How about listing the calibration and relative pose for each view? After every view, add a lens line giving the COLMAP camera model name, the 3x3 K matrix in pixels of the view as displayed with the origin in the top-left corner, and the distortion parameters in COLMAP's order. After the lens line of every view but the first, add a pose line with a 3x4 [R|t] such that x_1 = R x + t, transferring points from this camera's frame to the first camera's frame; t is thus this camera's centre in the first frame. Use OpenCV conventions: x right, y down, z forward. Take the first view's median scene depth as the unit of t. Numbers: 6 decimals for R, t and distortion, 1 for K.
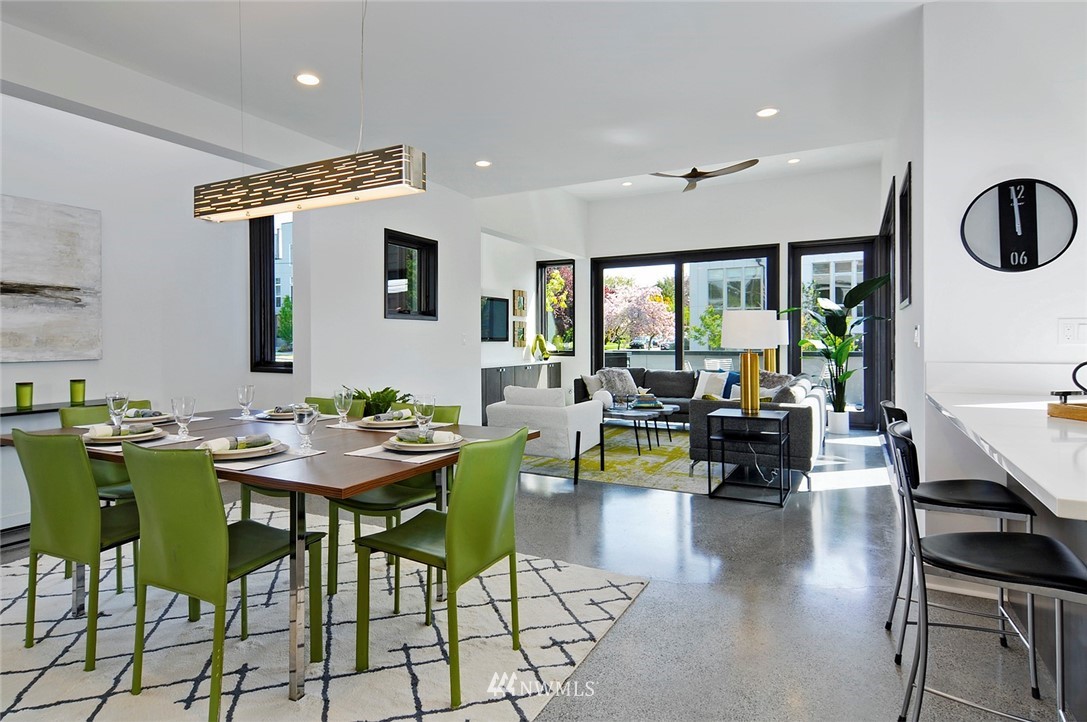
lens RADIAL K [[609.7, 0, 527.7], [0, 609.7, 337.4], [0, 0, 1]] dist [0.014267, -0.000761]
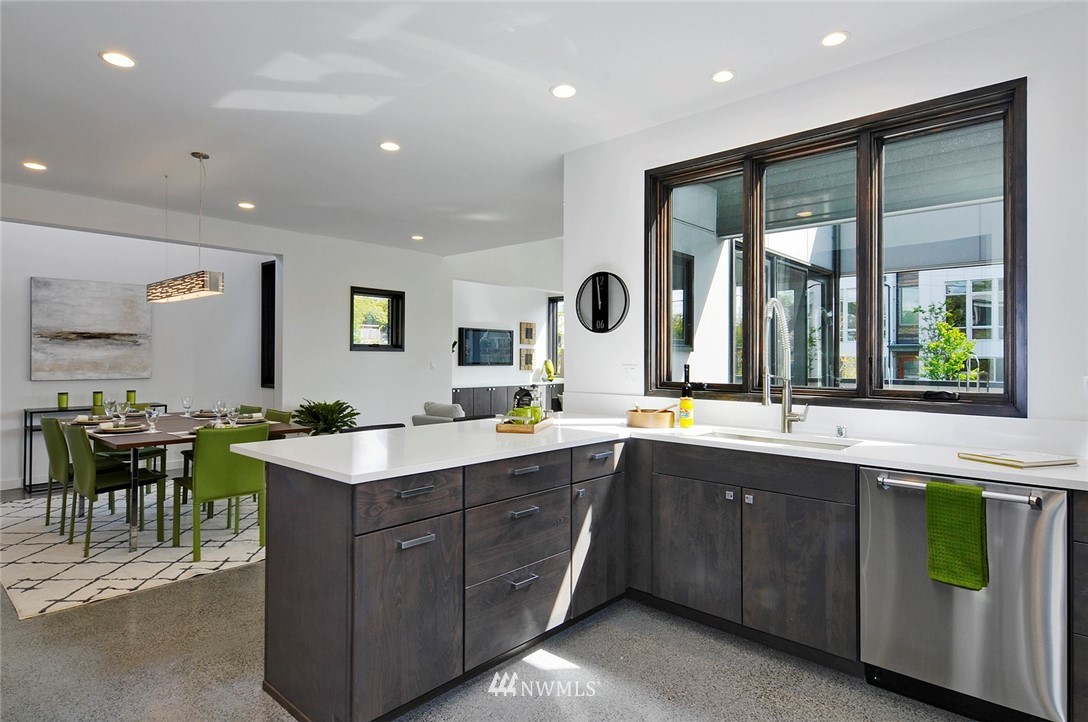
lens RADIAL K [[594.1, 0, 541.3], [0, 594.1, 352.1], [0, 0, 1]] dist [0.018619, -0.001078]
pose [[0.974591, 0.008259, -0.223841, 0.687340], [-0.009350, 0.999949, -0.003812, -0.037762], [0.223798, 0.005808, 0.974618, -0.314402]]
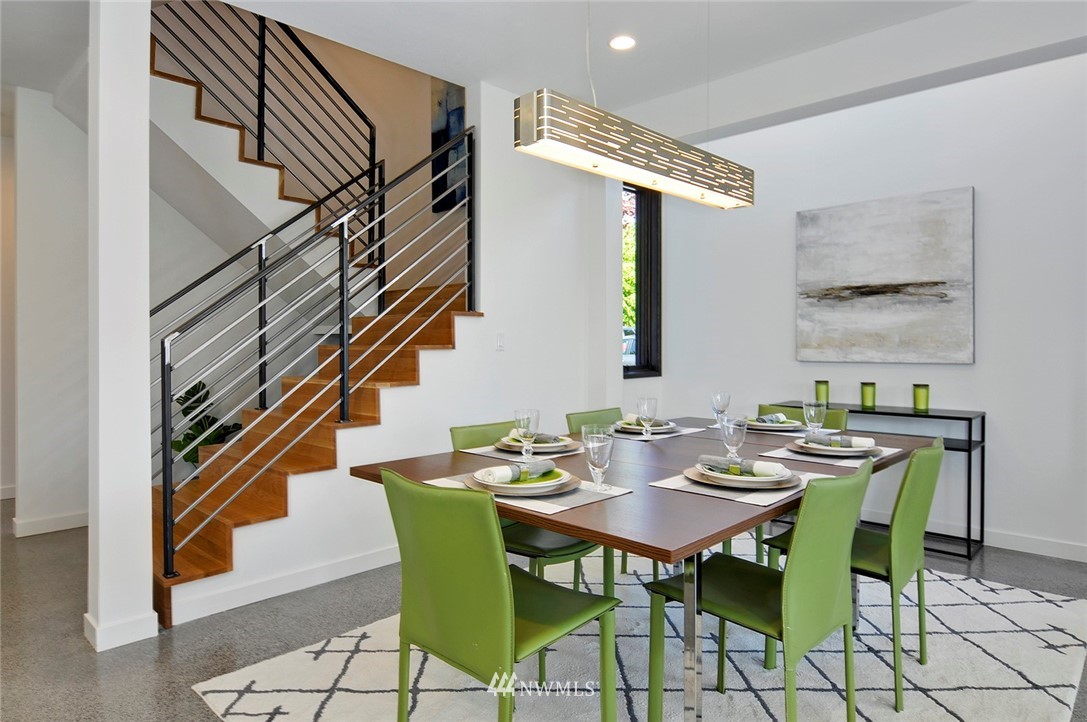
lens RADIAL K [[658.0, 0, 541.9], [0, 658.0, 349.3], [0, 0, 1]] dist [-0.020666, -0.000788]
pose [[-0.271650, 0.009905, -0.962345, 0.339213], [0.004740, 0.999949, 0.008954, 0.005990], [0.962384, -0.002129, -0.271683, 0.715335]]
